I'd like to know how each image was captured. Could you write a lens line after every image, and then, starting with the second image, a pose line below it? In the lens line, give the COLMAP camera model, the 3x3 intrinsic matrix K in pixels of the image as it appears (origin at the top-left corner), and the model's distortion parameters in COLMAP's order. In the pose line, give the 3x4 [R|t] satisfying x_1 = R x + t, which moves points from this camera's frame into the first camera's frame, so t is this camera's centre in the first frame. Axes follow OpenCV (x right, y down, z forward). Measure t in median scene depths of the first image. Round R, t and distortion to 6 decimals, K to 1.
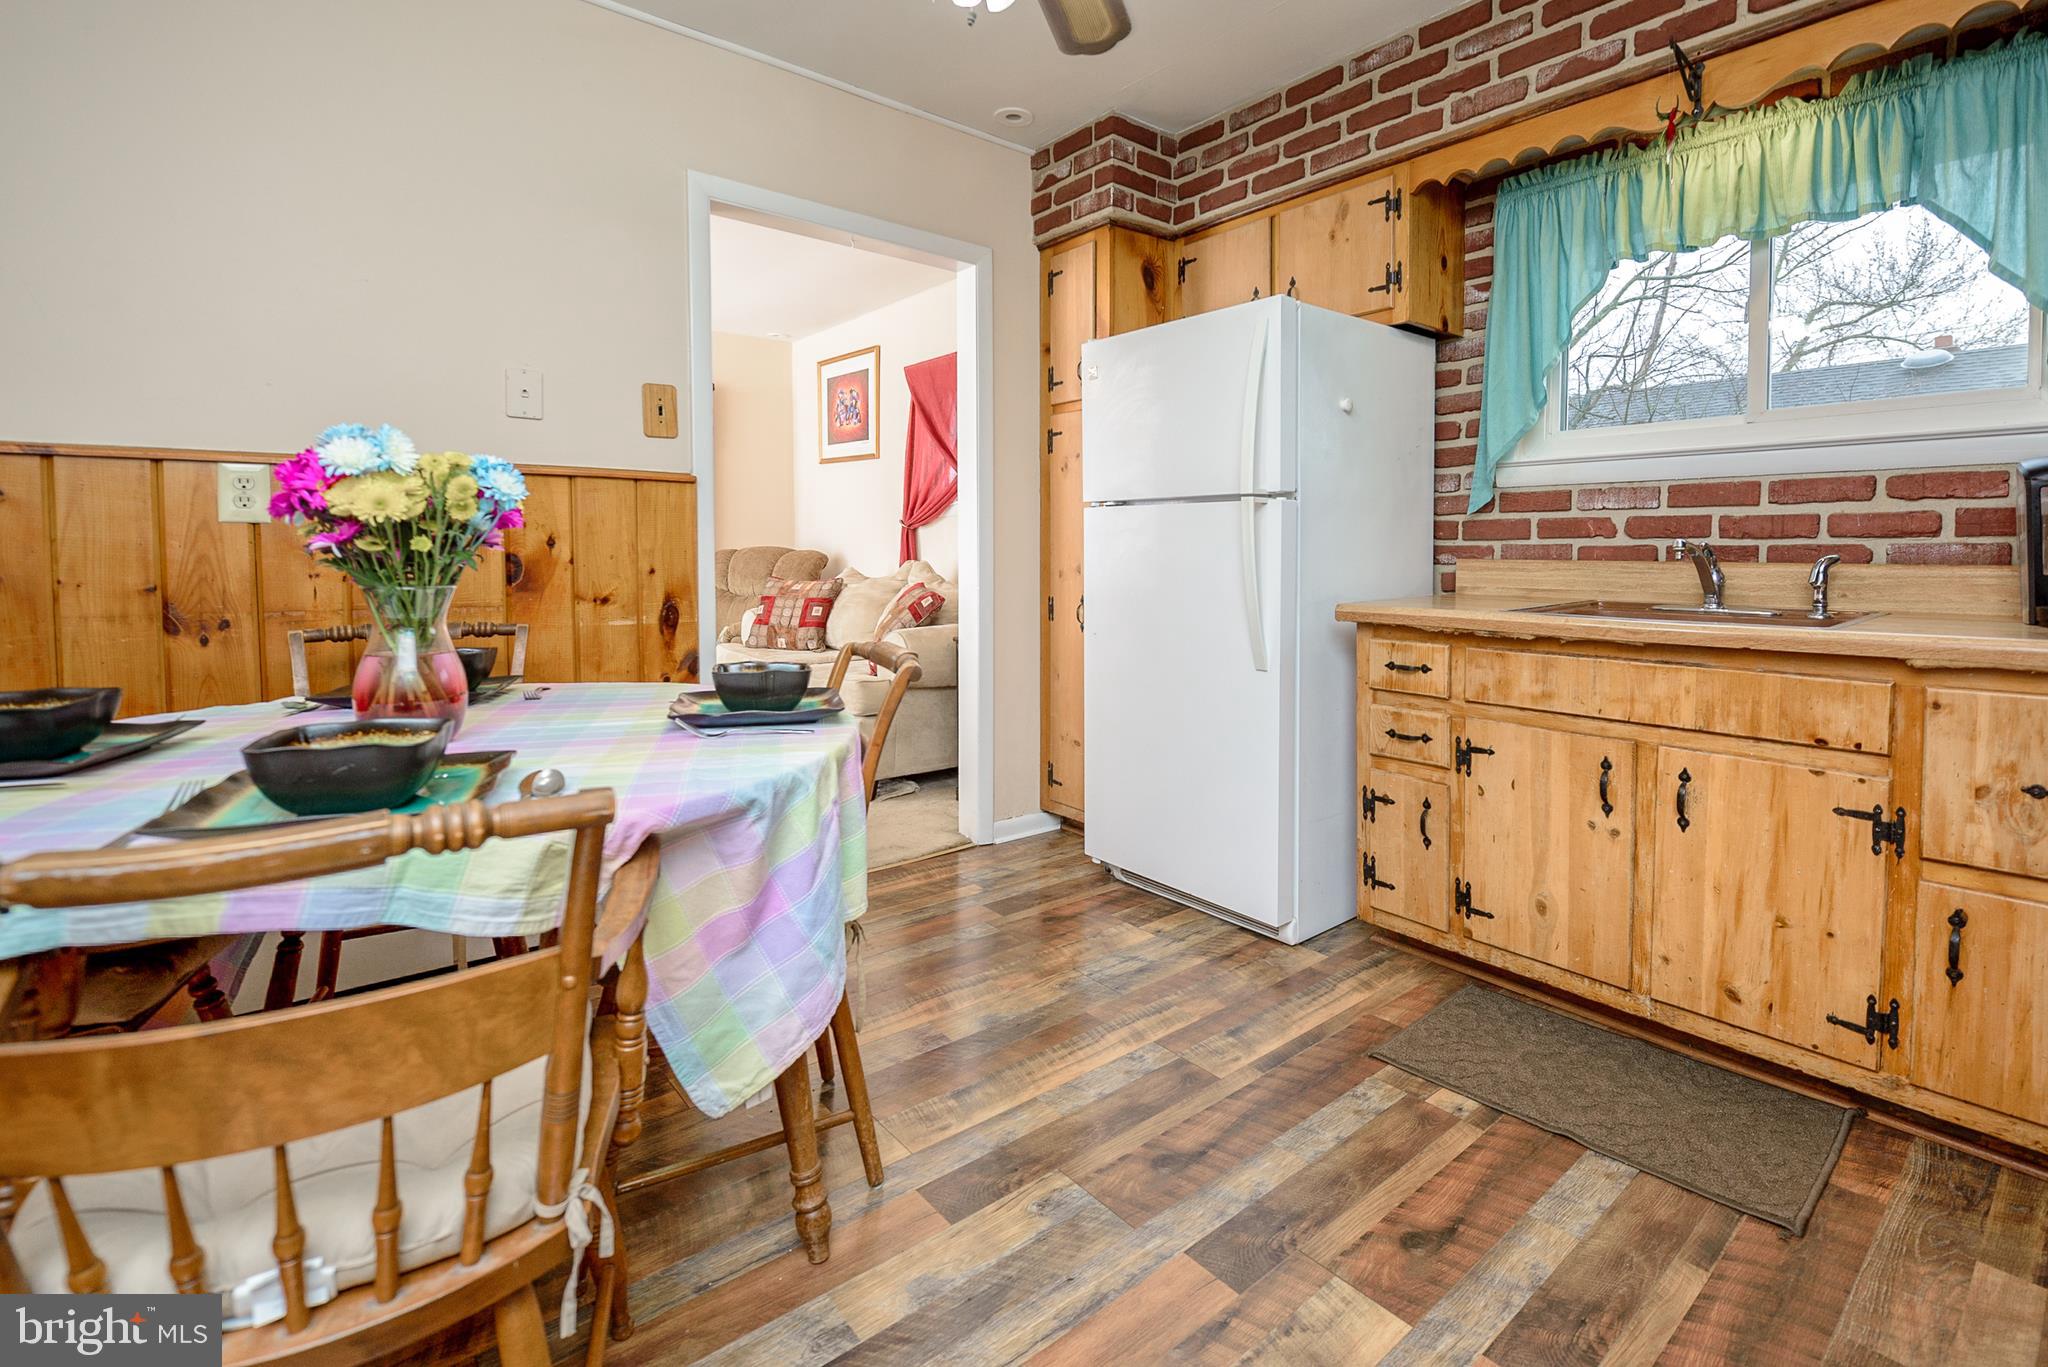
lens RADIAL K [[946.4, 0, 1113.1], [0, 946.4, 594.6], [0, 0, 1]] dist [-0.001331, -0.005869]
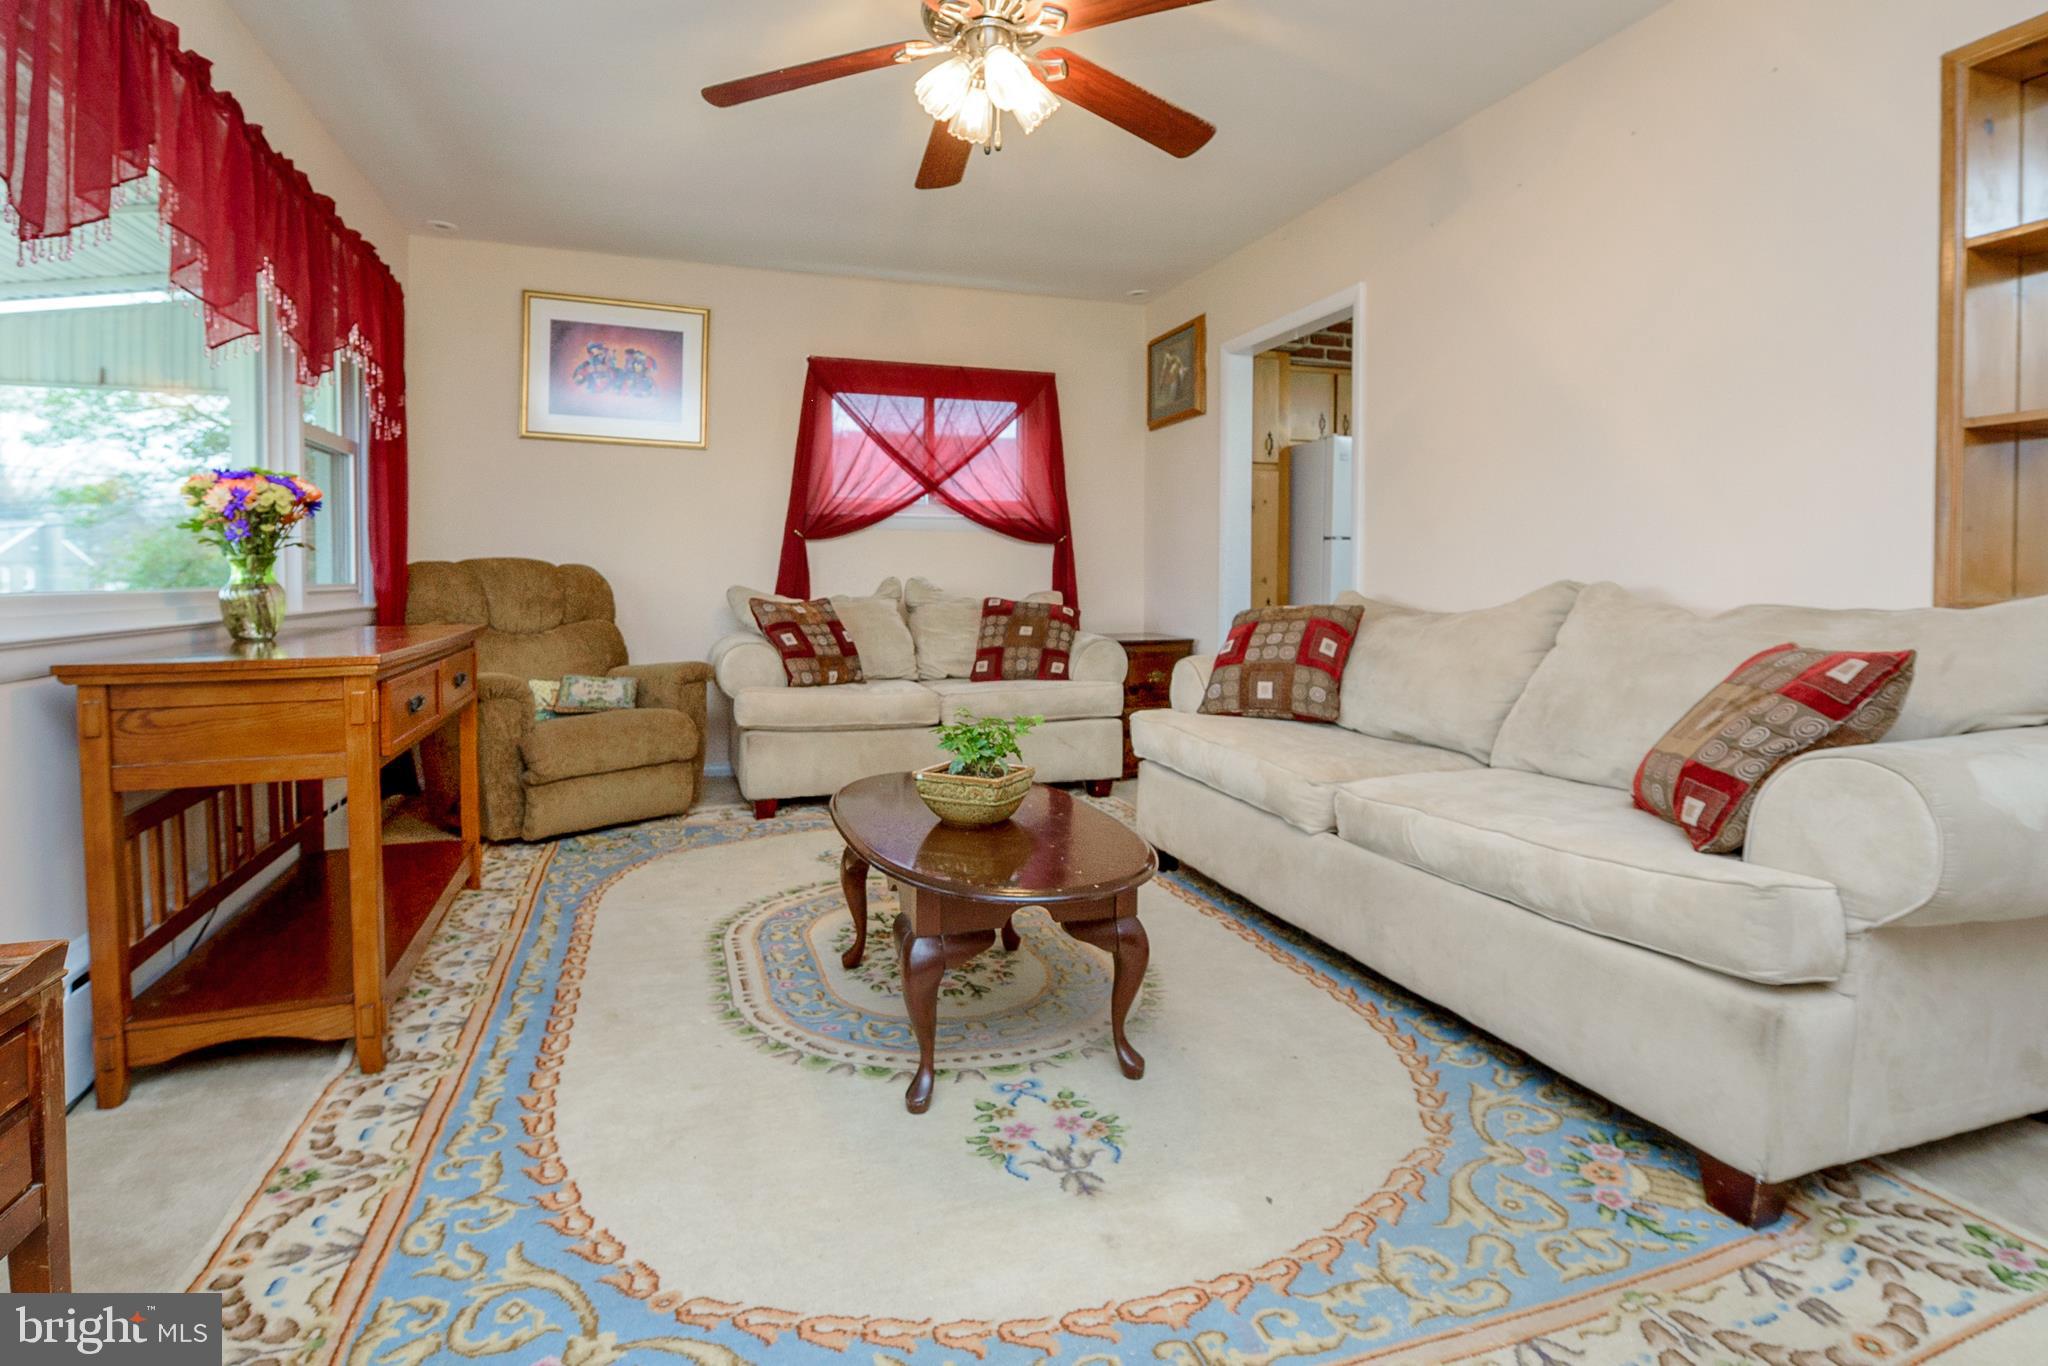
lens RADIAL K [[999.9, 0, 993.7], [0, 999.9, 584.0], [0, 0, 1]] dist [-0.001449, -0.006170]
pose [[0.389092, -0.012356, 0.921116, -2.324912], [0.043989, 0.999019, -0.005181, -0.040357], [-0.920148, 0.042534, 0.389254, 1.142159]]
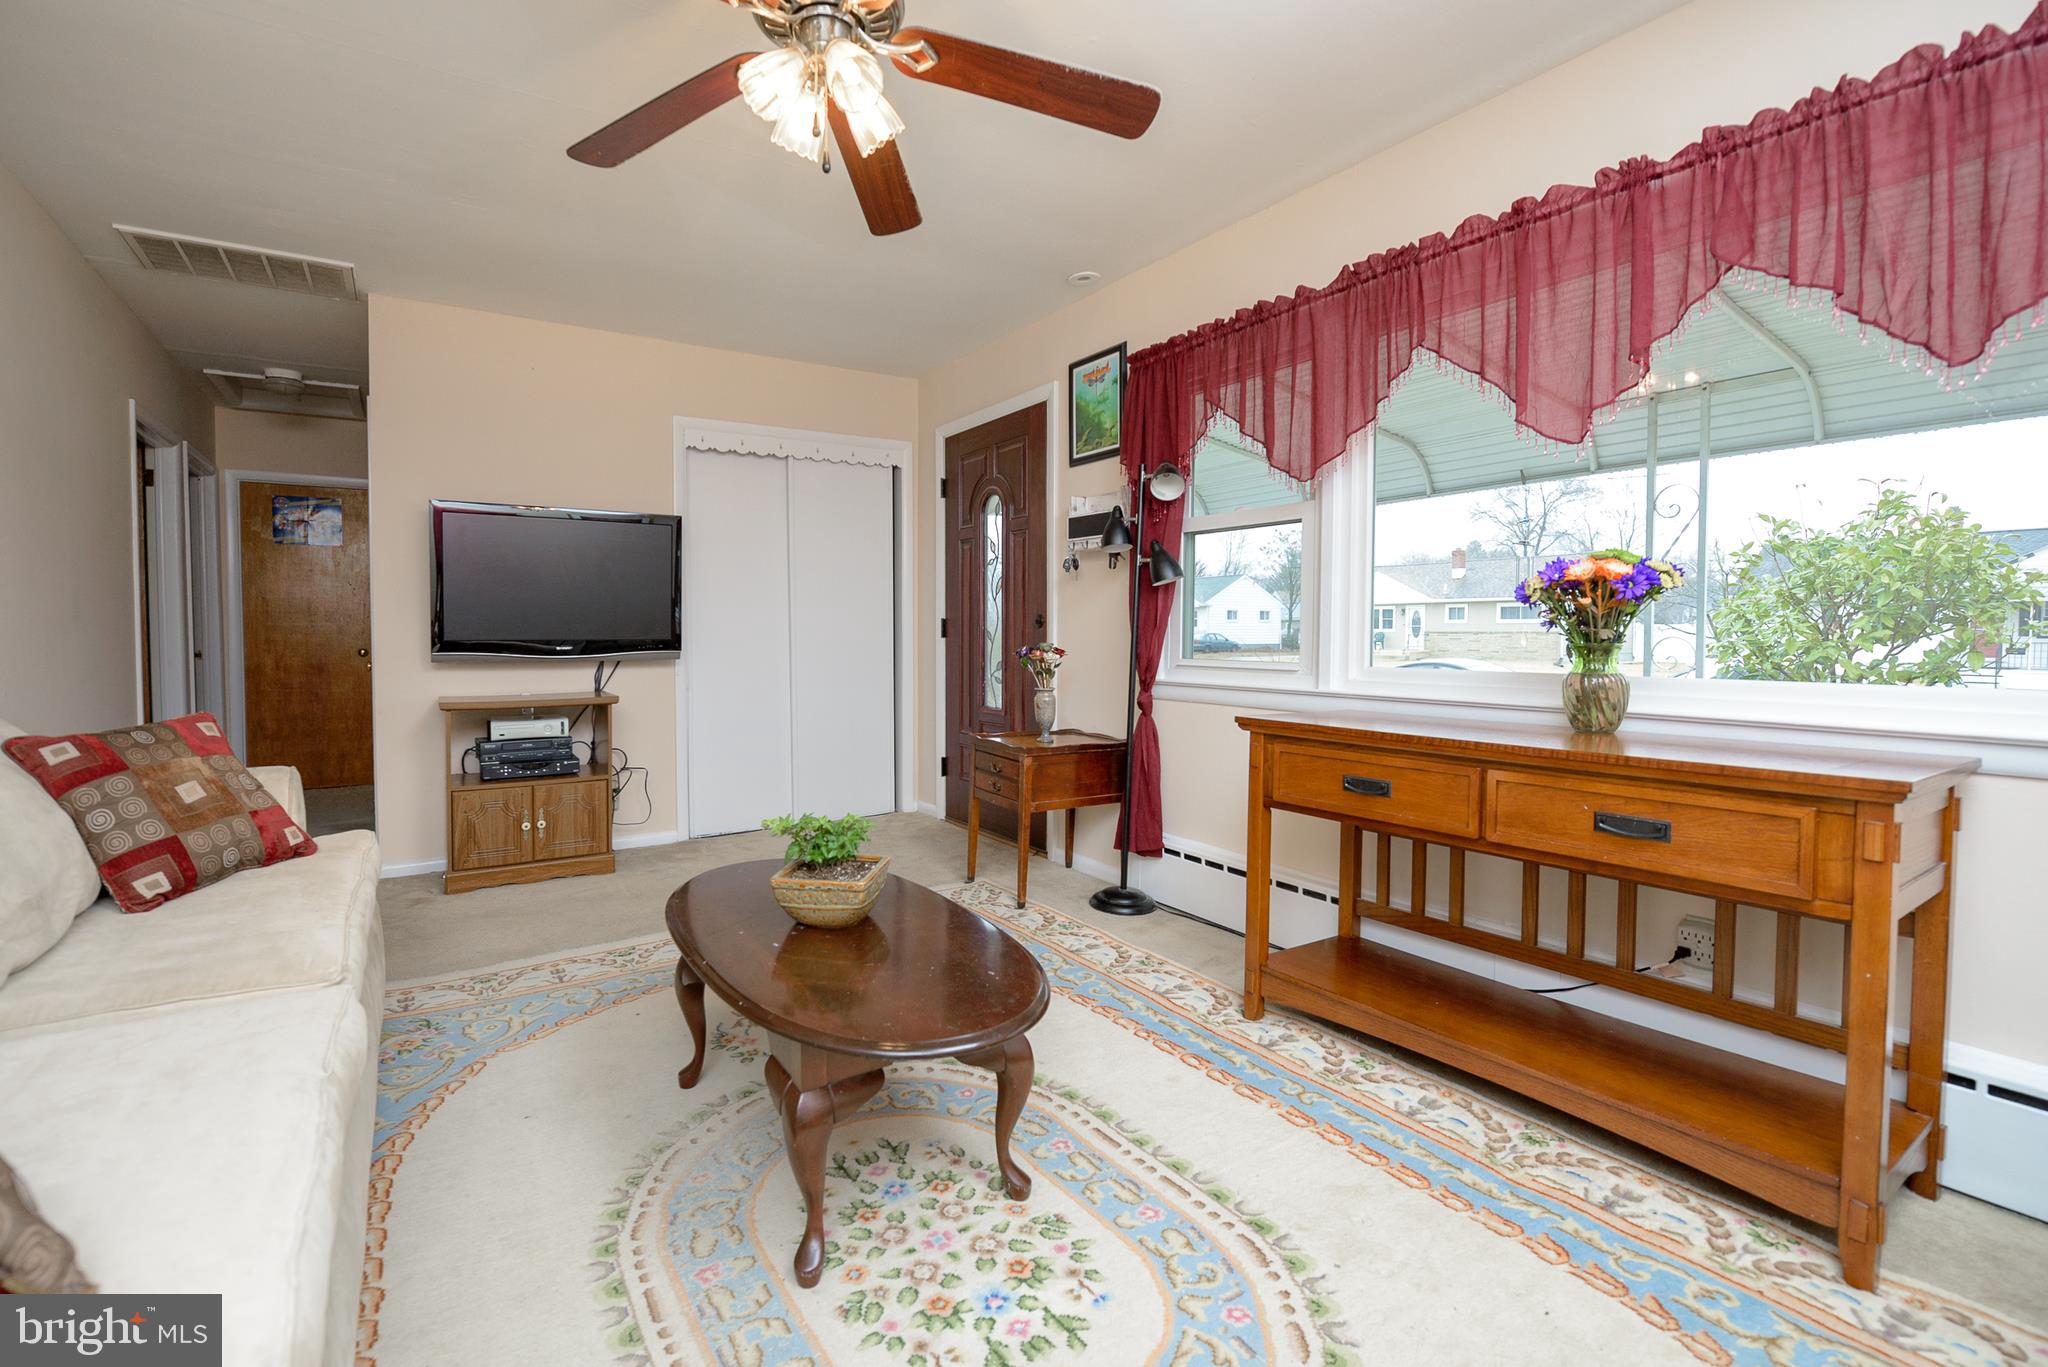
lens RADIAL K [[907.4, 0, 952.8], [0, 907.4, 666.3], [0, 0, 1]] dist [-0.009891, -0.001043]
pose [[-0.163280, 0.031646, -0.986072, -0.678001], [-0.045543, 0.998178, 0.039576, -0.097088], [0.985528, 0.051371, -0.161541, 1.763844]]
